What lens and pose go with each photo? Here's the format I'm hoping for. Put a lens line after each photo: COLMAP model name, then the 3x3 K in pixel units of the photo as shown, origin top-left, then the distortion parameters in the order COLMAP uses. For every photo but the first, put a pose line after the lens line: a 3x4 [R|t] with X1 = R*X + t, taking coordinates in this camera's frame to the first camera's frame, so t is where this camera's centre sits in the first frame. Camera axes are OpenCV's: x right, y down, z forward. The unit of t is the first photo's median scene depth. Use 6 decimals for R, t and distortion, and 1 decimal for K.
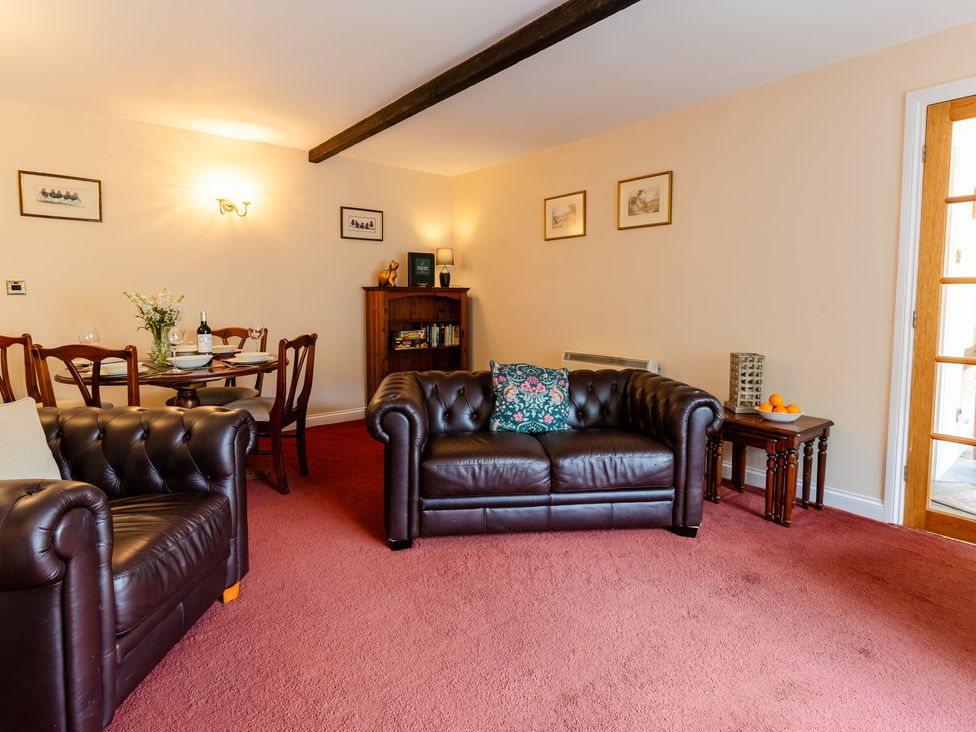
lens RADIAL K [[531.4, 0, 503.4], [0, 531.4, 335.4], [0, 0, 1]] dist [0.001465, 0.000862]
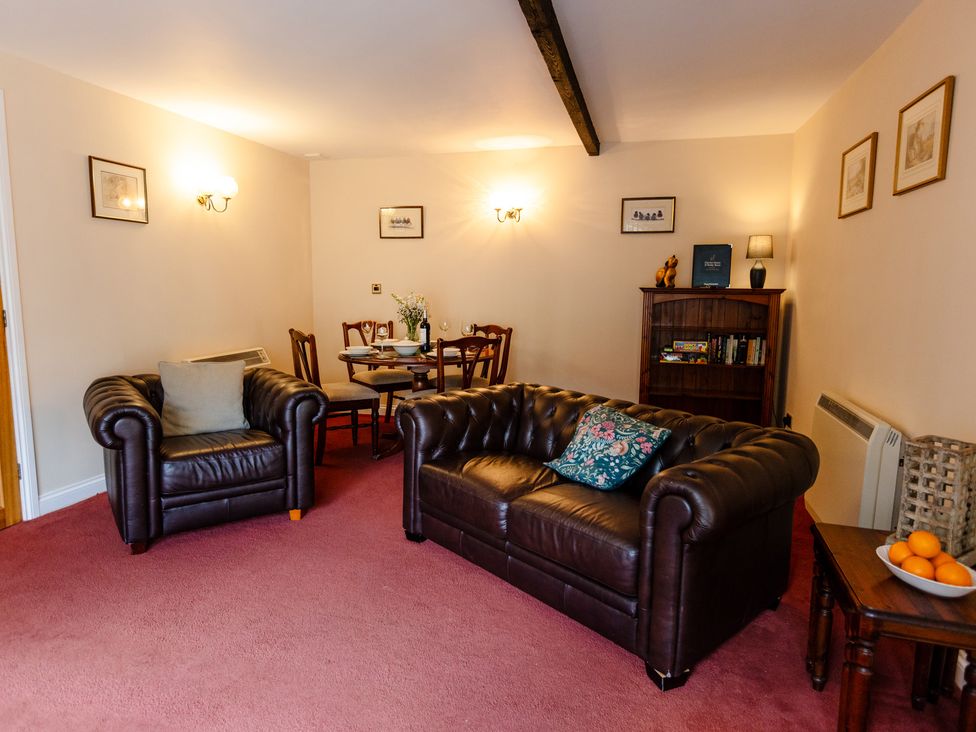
lens RADIAL K [[617.5, 0, 487.8], [0, 617.5, 364.9], [0, 0, 1]] dist [0.000523, 0.007064]
pose [[0.553858, 0.112988, -0.824909, 0.450768], [-0.066207, 0.993589, 0.091640, -0.040128], [0.829974, 0.003859, 0.557788, 0.214118]]
